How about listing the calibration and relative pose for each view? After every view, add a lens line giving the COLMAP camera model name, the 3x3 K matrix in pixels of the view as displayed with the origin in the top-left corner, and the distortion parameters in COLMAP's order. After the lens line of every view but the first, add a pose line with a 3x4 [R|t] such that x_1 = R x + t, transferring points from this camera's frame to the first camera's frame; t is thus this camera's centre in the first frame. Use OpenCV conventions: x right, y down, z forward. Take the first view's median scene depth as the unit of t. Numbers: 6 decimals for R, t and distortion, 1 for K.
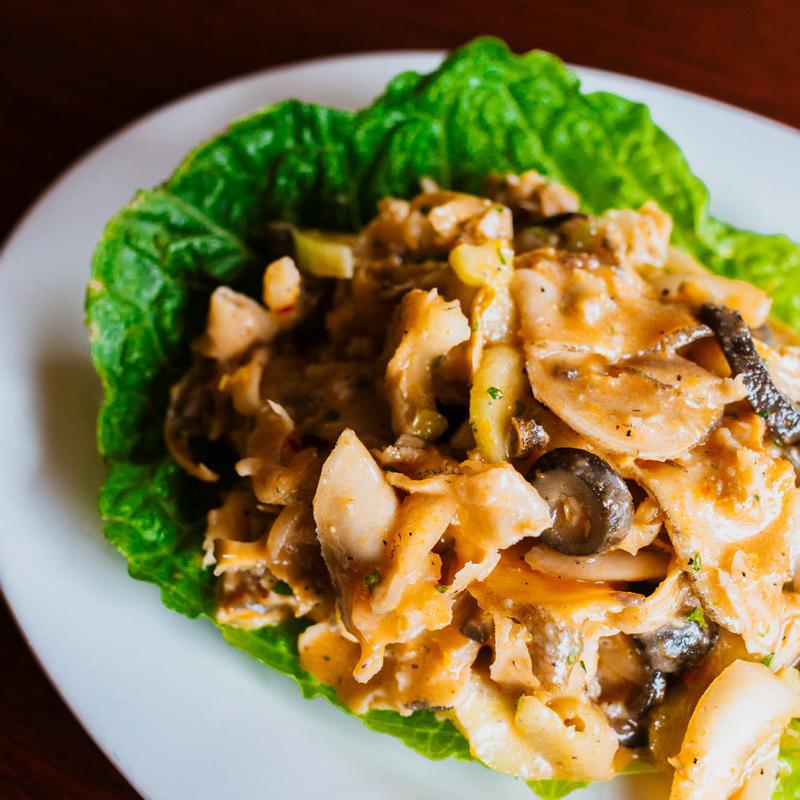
lens RADIAL K [[1295.3, 0, 400.0], [0, 1295.3, 400.0], [0, 0, 1]] dist [-0.018651, -0.012282]
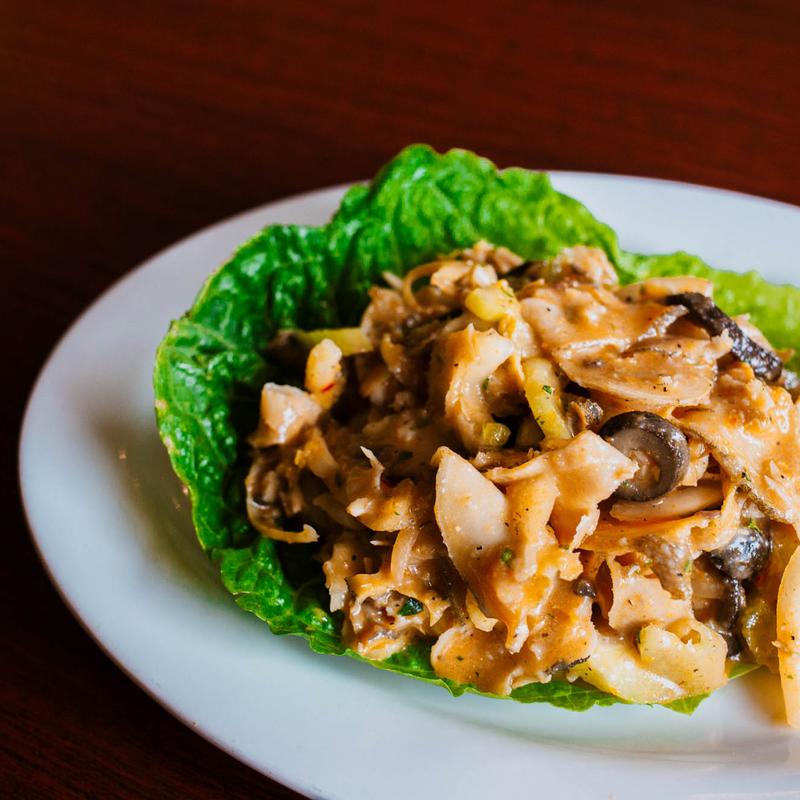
lens RADIAL K [[1295.3, 0, 400.0], [0, 1295.3, 400.0], [0, 0, 1]] dist [-0.018651, -0.012282]
pose [[0.946754, -0.229111, 0.226196, -0.318025], [0.265594, 0.952892, -0.146480, 0.137812], [-0.181981, 0.198757, 0.963005, -0.128899]]
